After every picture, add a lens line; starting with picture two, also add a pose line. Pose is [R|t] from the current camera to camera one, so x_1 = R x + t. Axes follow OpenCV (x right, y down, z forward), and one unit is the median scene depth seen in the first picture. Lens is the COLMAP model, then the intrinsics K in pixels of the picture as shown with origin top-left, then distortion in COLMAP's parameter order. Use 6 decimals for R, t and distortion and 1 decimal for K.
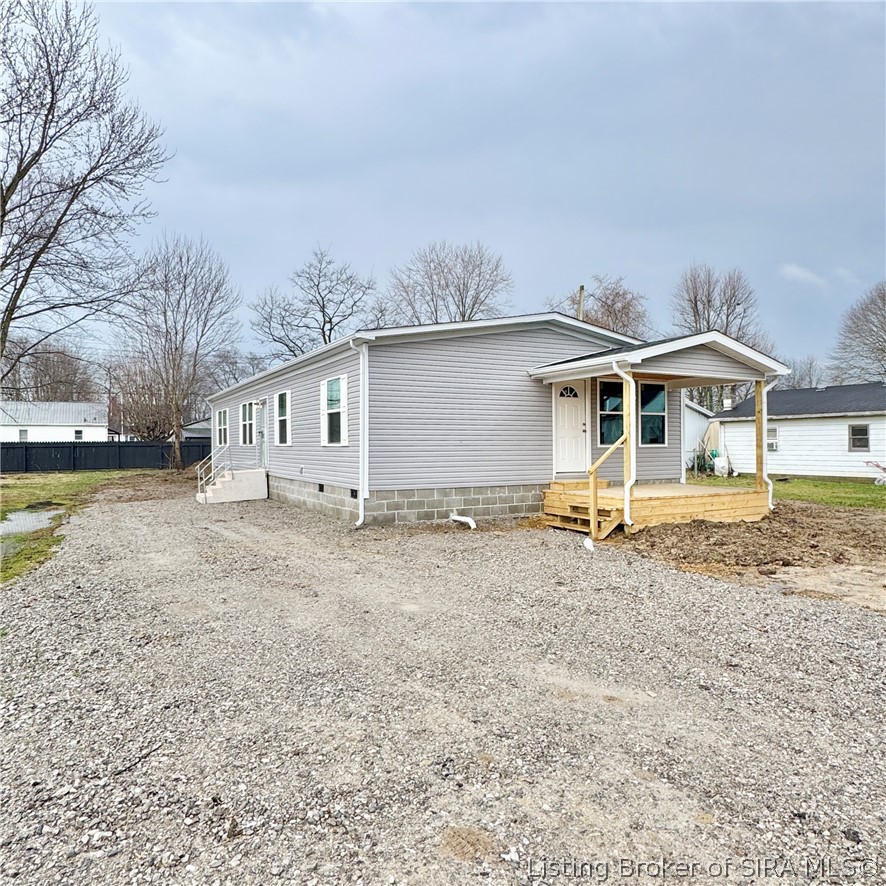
lens RADIAL K [[660.9, 0, 447.5], [0, 660.9, 455.1], [0, 0, 1]] dist [-0.001018, -0.004074]
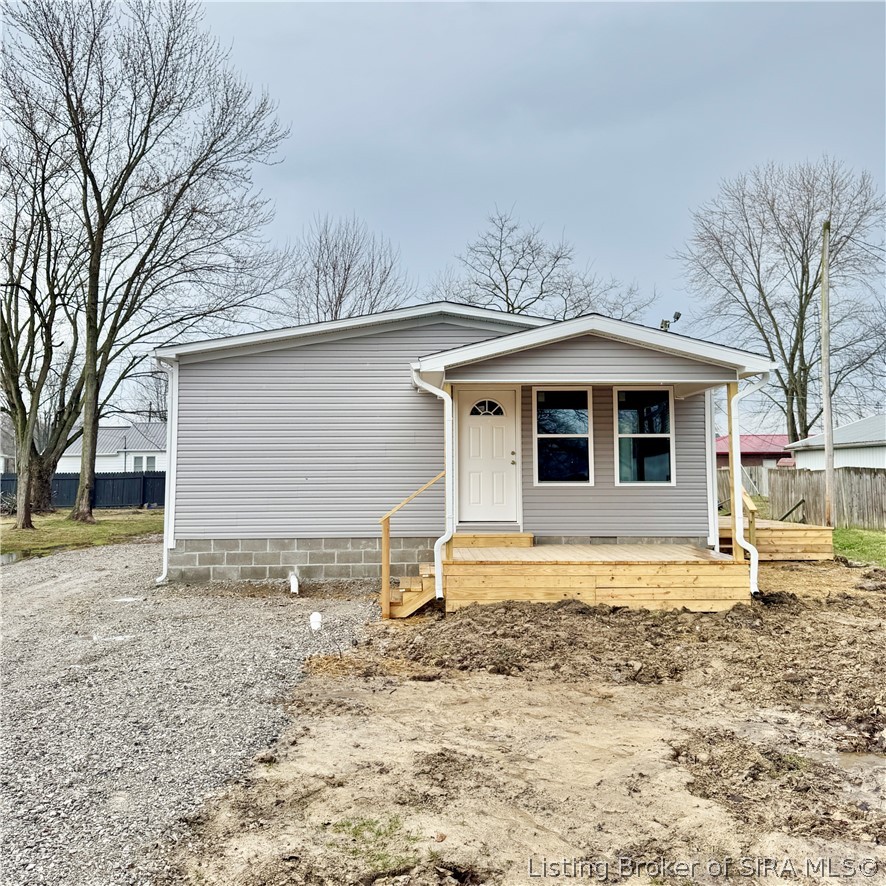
lens RADIAL K [[945.0, 0, 439.9], [0, 945.0, 416.8], [0, 0, 1]] dist [0.134613, 0.000000]
pose [[0.886943, -0.025792, -0.461158, 0.598061], [-0.006718, 0.997614, -0.068716, -0.015435], [0.461829, 0.064045, 0.884653, 0.072464]]
